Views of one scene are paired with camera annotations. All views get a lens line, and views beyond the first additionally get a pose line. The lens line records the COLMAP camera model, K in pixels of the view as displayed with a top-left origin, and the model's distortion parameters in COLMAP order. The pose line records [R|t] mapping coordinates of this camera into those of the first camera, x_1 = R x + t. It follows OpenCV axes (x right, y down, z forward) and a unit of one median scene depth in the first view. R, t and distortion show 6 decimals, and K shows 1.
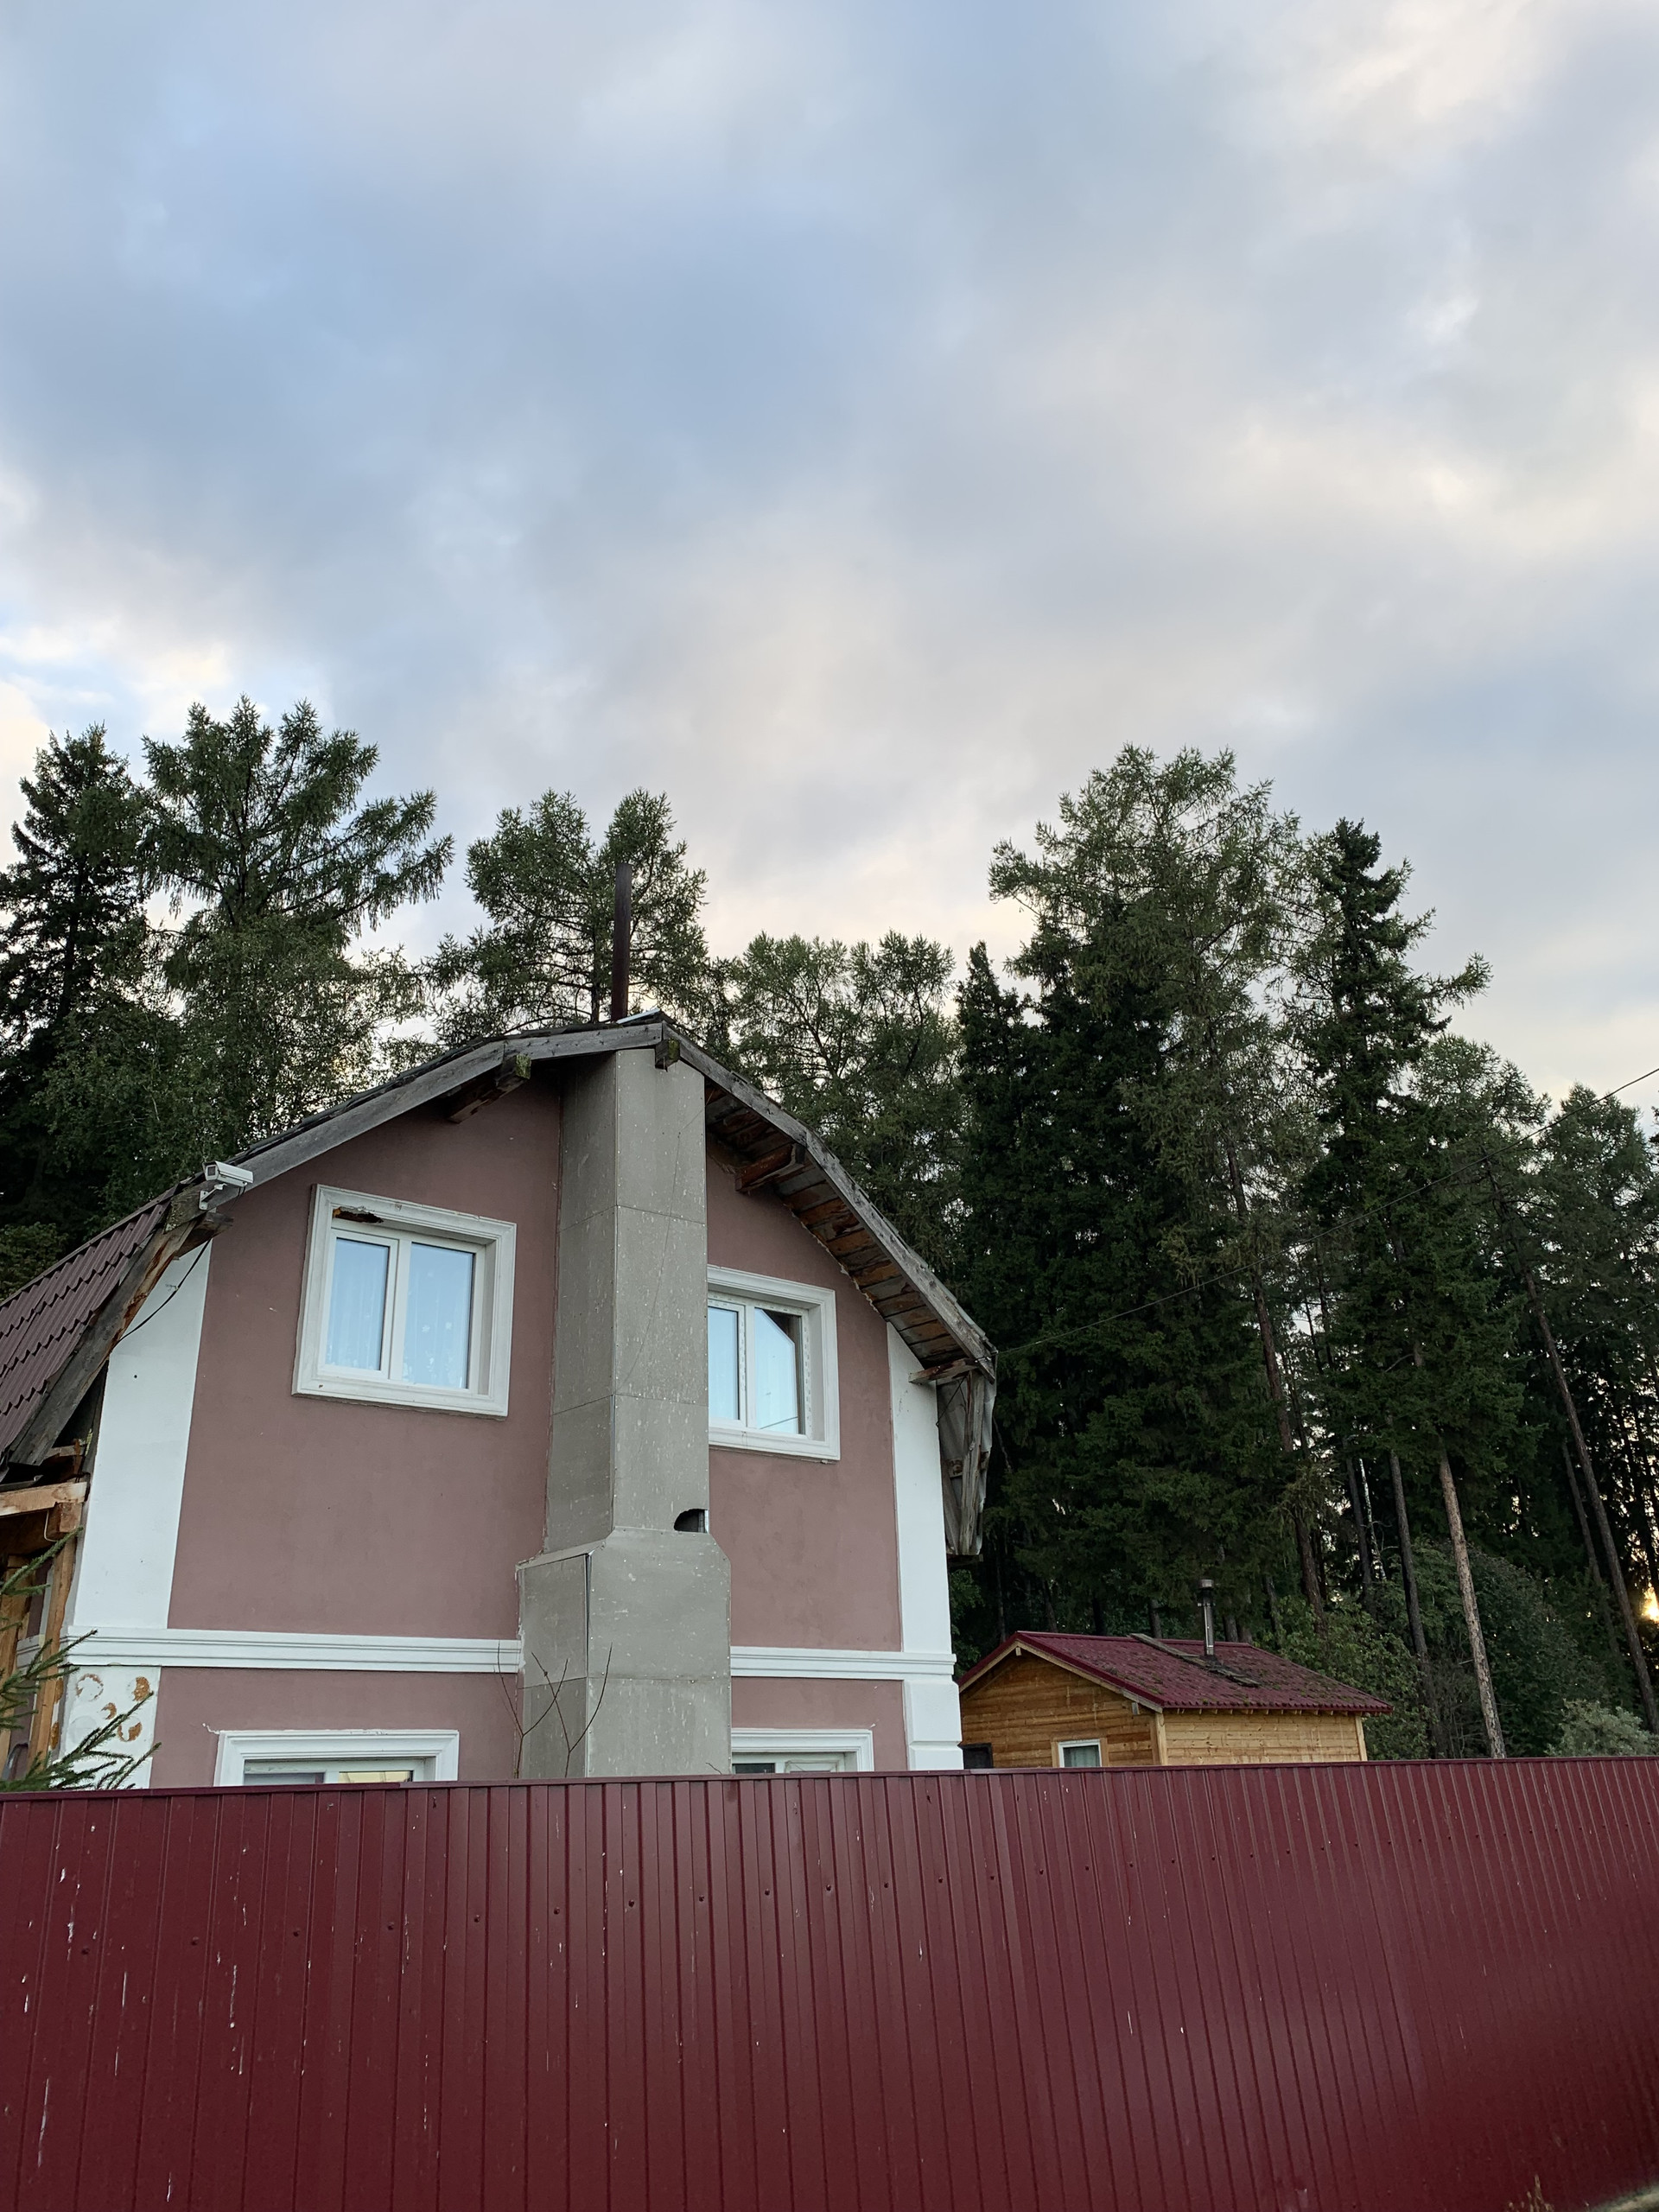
lens RADIAL K [[1670.9, 0, 824.6], [0, 1670.9, 1091.7], [0, 0, 1]] dist [0.021402, -0.032390]
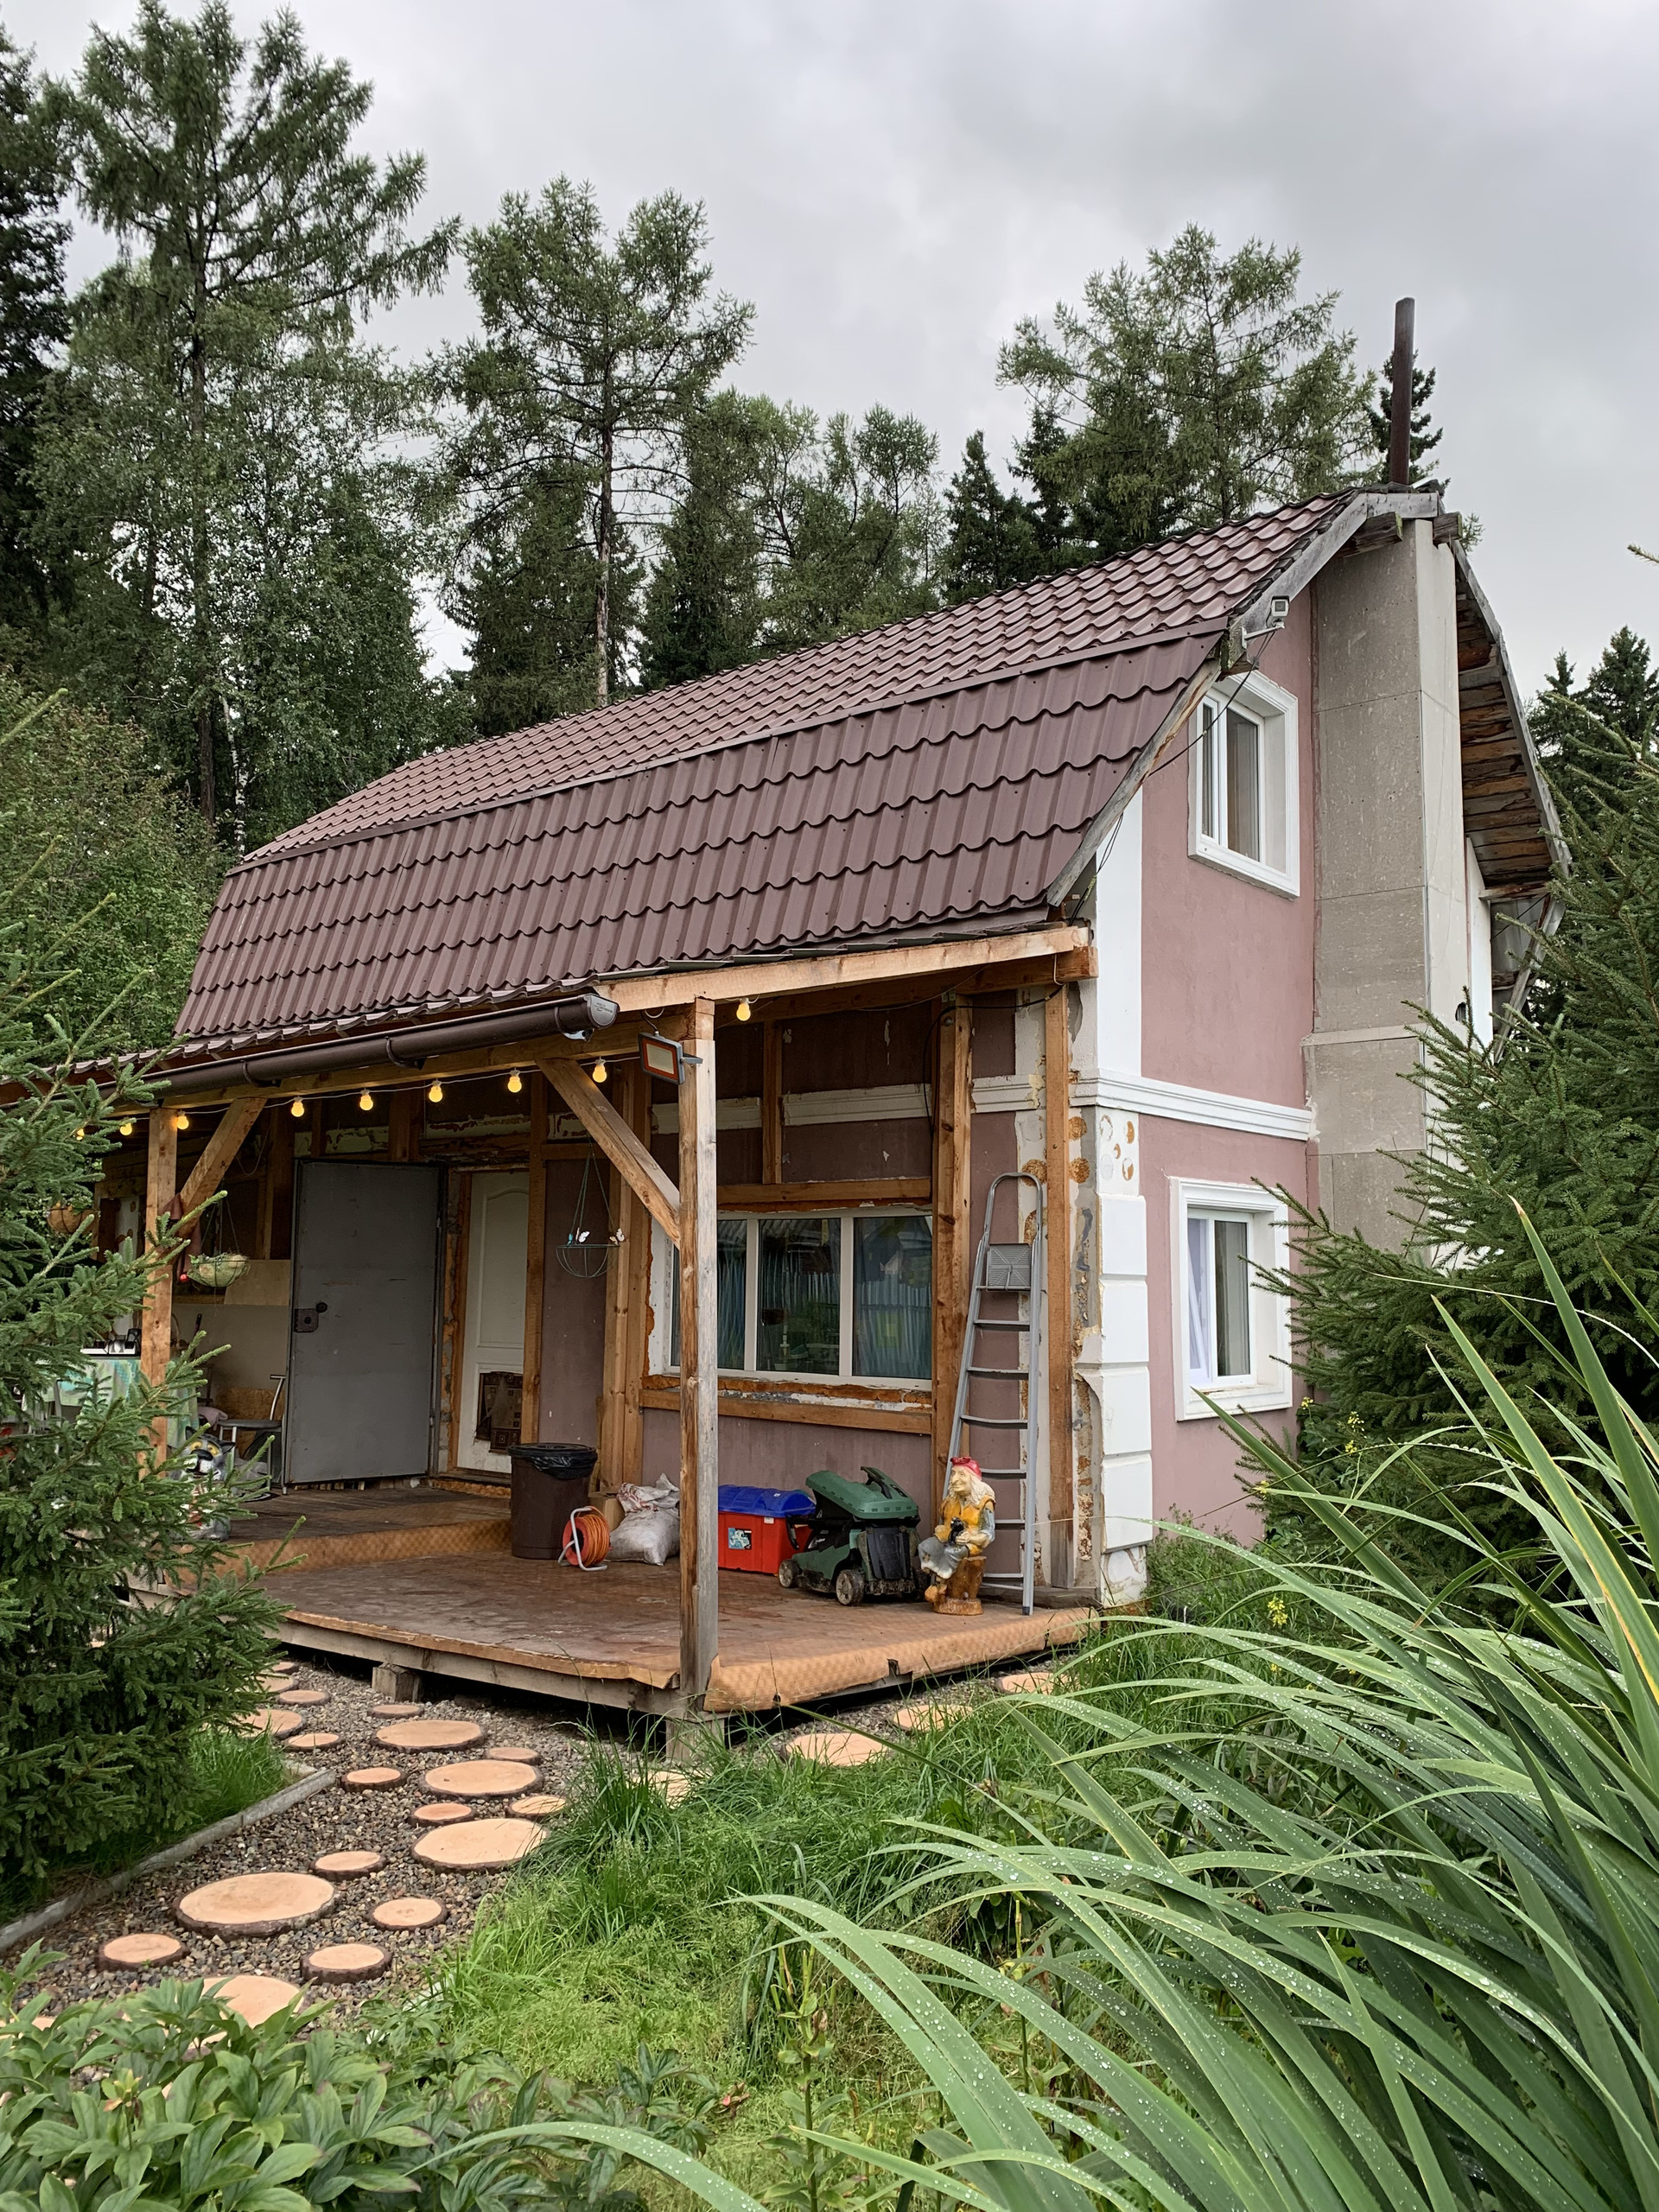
lens RADIAL K [[1670.9, 0, 849.2], [0, 1670.9, 1113.4], [0, 0, 1]] dist [0.021402, -0.032390]
pose [[0.981209, 0.065279, 0.181572, -0.143779], [-0.116437, 0.950701, 0.287421, 0.014149], [-0.153858, -0.303161, 0.940437, 0.015020]]
